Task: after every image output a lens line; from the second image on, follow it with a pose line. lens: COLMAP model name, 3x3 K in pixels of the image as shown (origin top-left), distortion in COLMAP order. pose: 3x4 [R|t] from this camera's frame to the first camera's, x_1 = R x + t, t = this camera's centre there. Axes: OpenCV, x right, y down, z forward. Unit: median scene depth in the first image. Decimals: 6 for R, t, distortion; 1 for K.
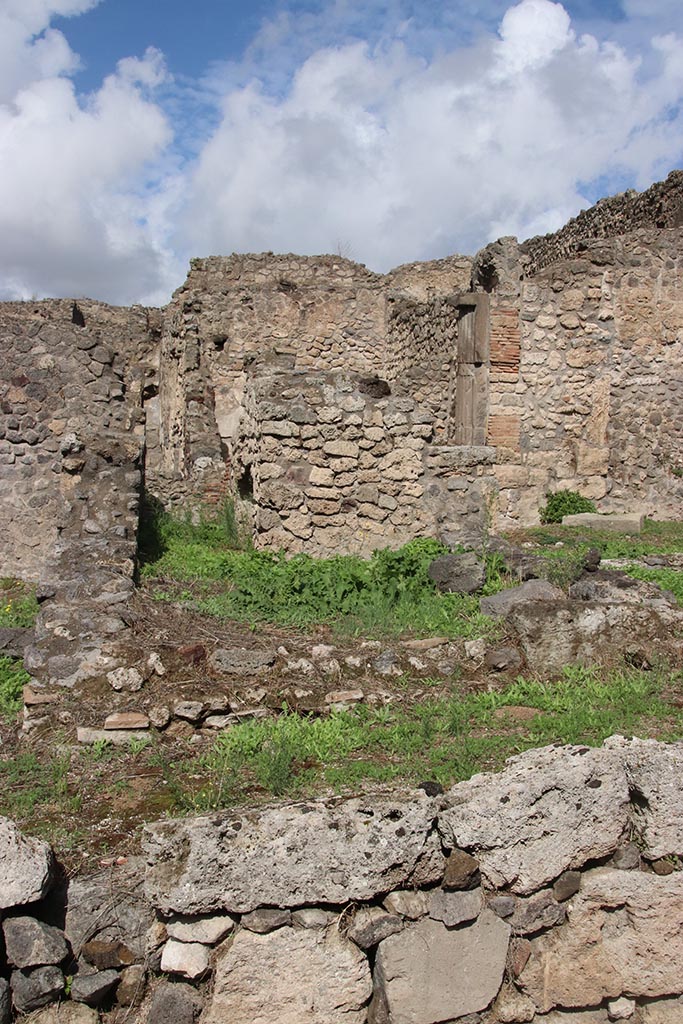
lens RADIAL K [[1200.0, 0, 369.0], [0, 1200.0, 519.3], [0, 0, 1]] dist [0.079824, 0.000000]
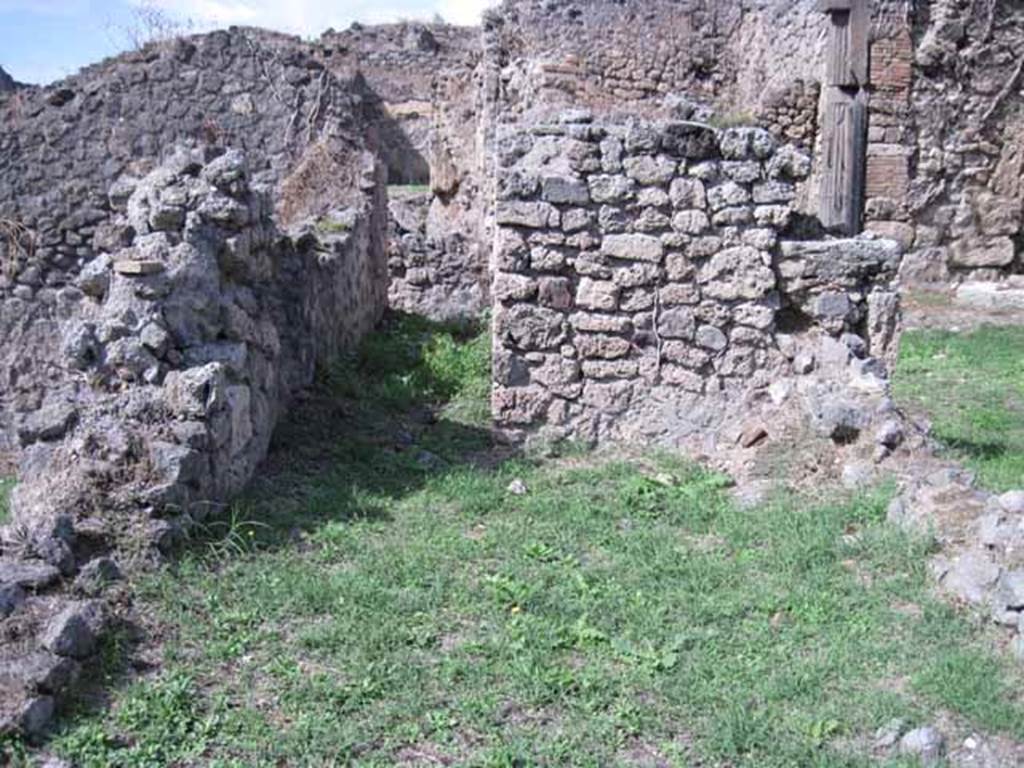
lens RADIAL K [[1054.5, 0, 539.1], [0, 1054.5, 399.9], [0, 0, 1]] dist [-0.098874, 0.000000]
pose [[0.983956, 0.030792, -0.175734, 0.024205], [-0.001217, 0.986129, 0.165974, -0.069364], [0.178407, -0.163097, 0.970346, 0.473383]]
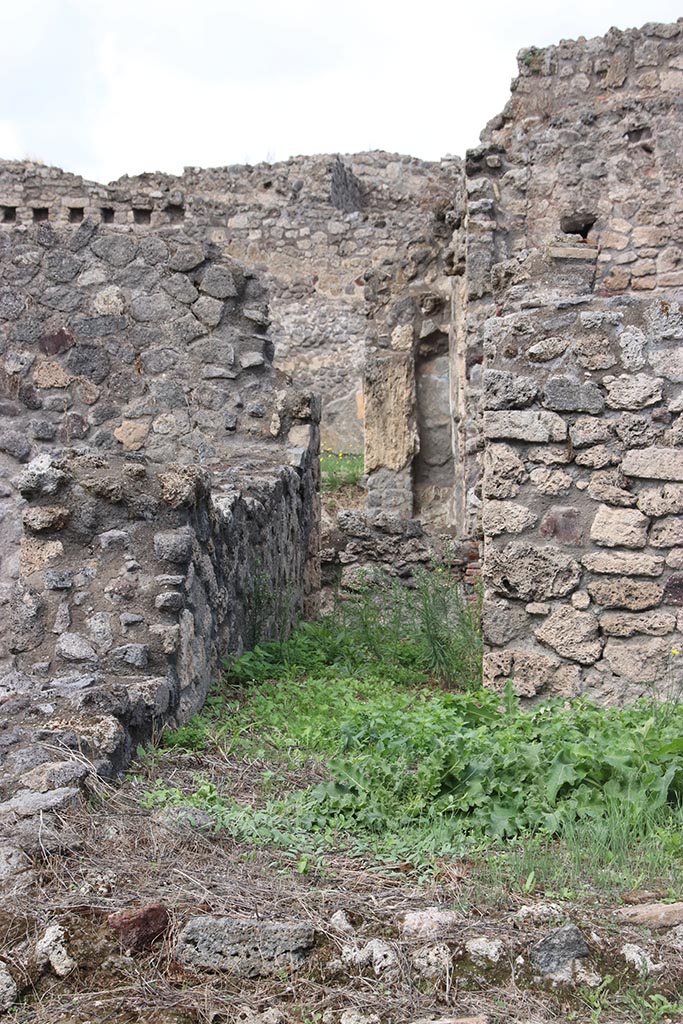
lens RADIAL K [[2601.2, 0, 376.8], [0, 2601.2, 522.1], [0, 0, 1]] dist [0.941015, 0.000000]
pose [[0.961929, -0.023608, -0.272279, 0.140662], [0.014958, 0.999317, -0.033803, -0.005148], [0.272891, 0.028444, 0.961624, 0.015055]]
